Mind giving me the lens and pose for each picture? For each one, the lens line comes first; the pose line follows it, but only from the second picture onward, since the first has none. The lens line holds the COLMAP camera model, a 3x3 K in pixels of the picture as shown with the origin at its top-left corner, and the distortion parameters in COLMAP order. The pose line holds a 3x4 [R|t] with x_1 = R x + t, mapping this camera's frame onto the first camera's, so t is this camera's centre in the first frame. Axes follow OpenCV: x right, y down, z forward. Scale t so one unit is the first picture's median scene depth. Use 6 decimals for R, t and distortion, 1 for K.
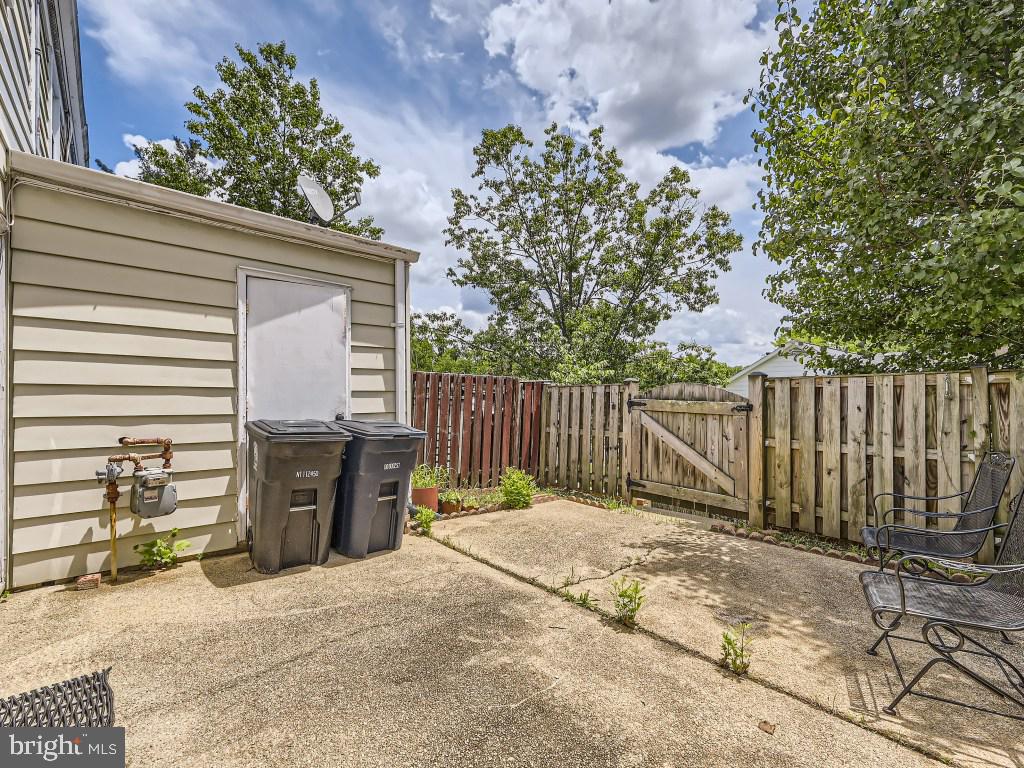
lens RADIAL K [[462.8, 0, 512.2], [0, 462.8, 388.7], [0, 0, 1]] dist [-0.000581, -0.000518]
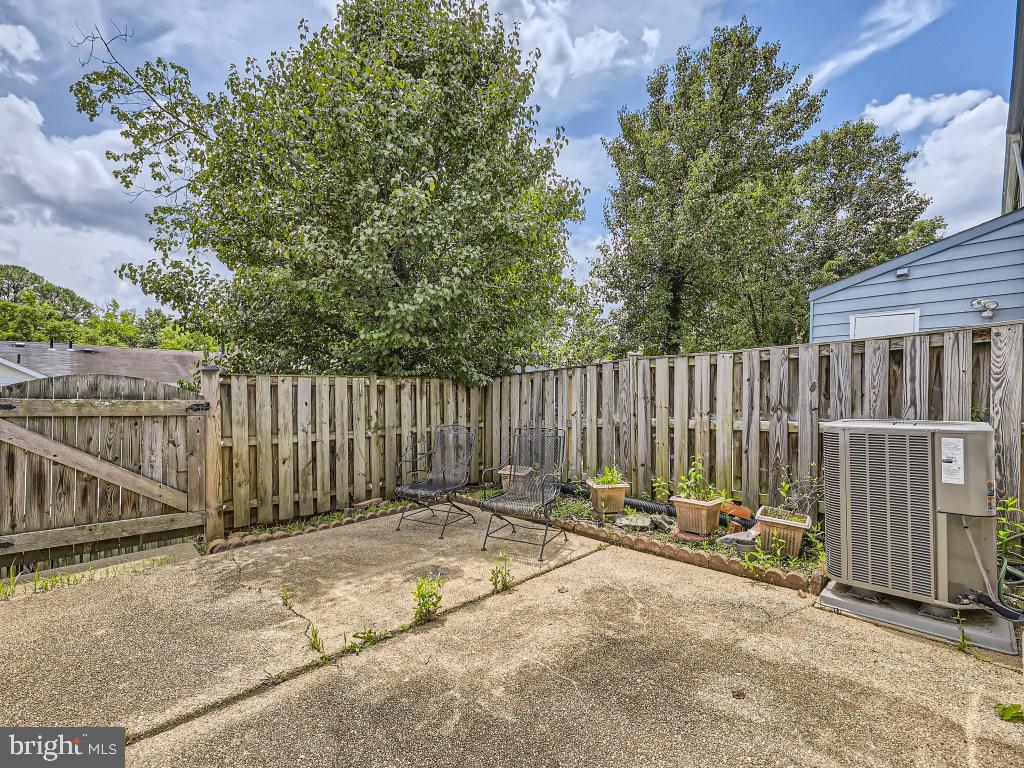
lens RADIAL K [[462.8, 0, 512.5], [0, 462.8, 389.3], [0, 0, 1]] dist [-0.000581, -0.000518]
pose [[-0.051797, 0.004645, 0.998647, -0.456842], [-0.020256, 0.999779, -0.005701, 0.002126], [-0.998452, -0.020524, -0.051691, 0.514216]]
